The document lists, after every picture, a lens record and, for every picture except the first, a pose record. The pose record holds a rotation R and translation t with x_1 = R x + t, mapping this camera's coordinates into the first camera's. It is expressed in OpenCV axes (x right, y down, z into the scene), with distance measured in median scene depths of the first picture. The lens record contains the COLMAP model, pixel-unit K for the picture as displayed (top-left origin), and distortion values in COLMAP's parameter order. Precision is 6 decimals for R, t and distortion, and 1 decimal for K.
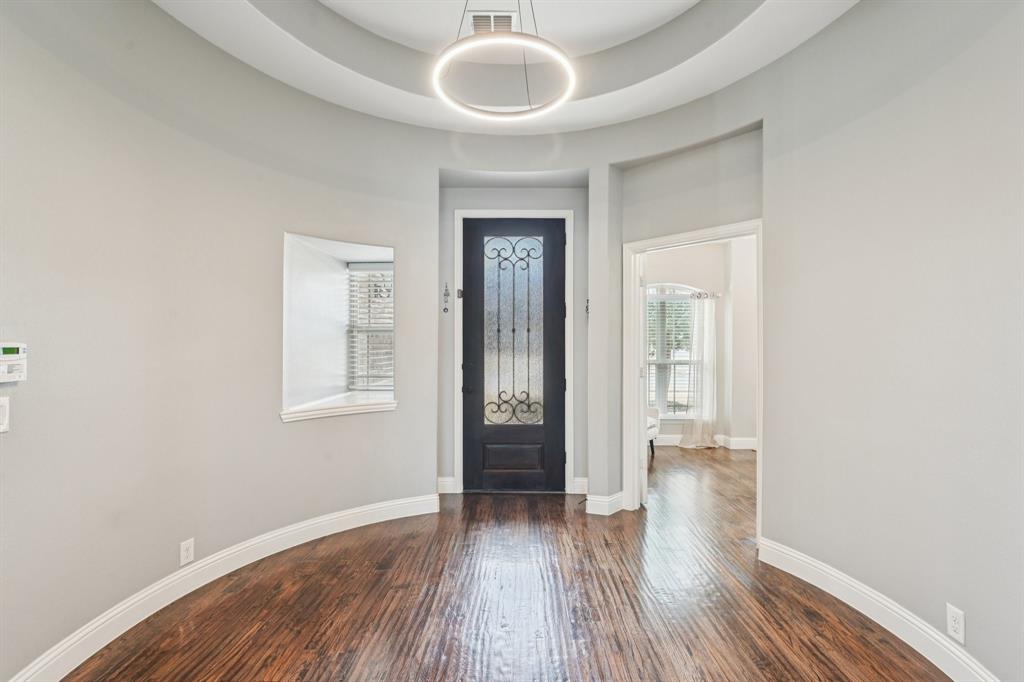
lens RADIAL K [[464.1, 0, 507.3], [0, 464.1, 343.2], [0, 0, 1]] dist [0.002382, 0.000085]
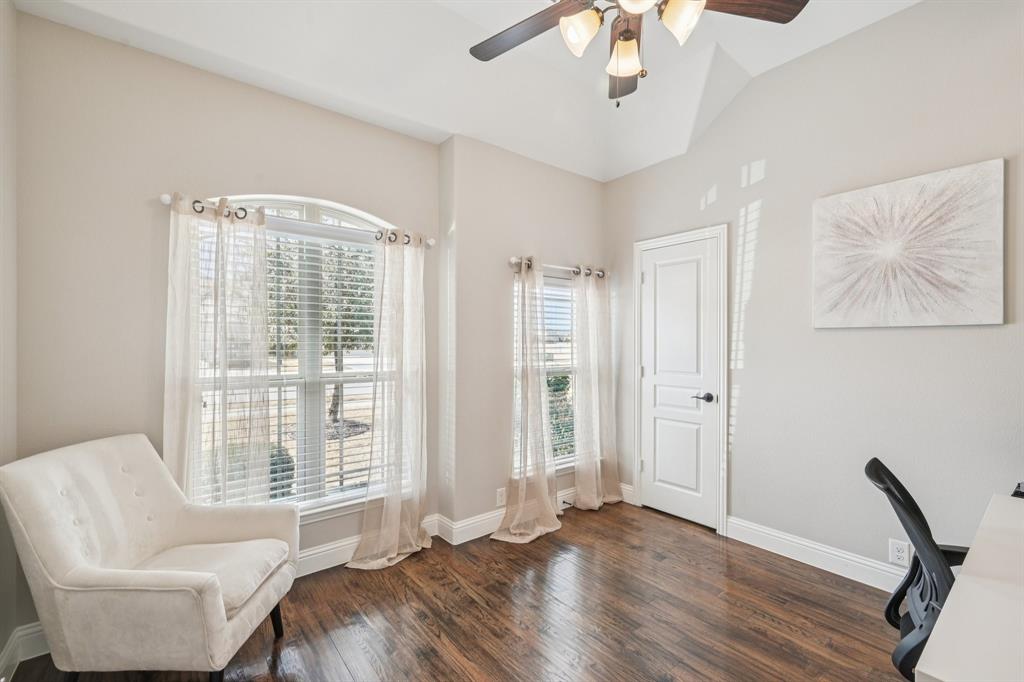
lens RADIAL K [[432.8, 0, 508.3], [0, 432.8, 341.9], [0, 0, 1]] dist [0.011807, 0.000483]
pose [[0.780477, -0.000988, 0.625184, 0.225383], [0.001594, 0.999999, -0.000410, 0.006292], [-0.625183, 0.001317, 0.780477, 0.576600]]
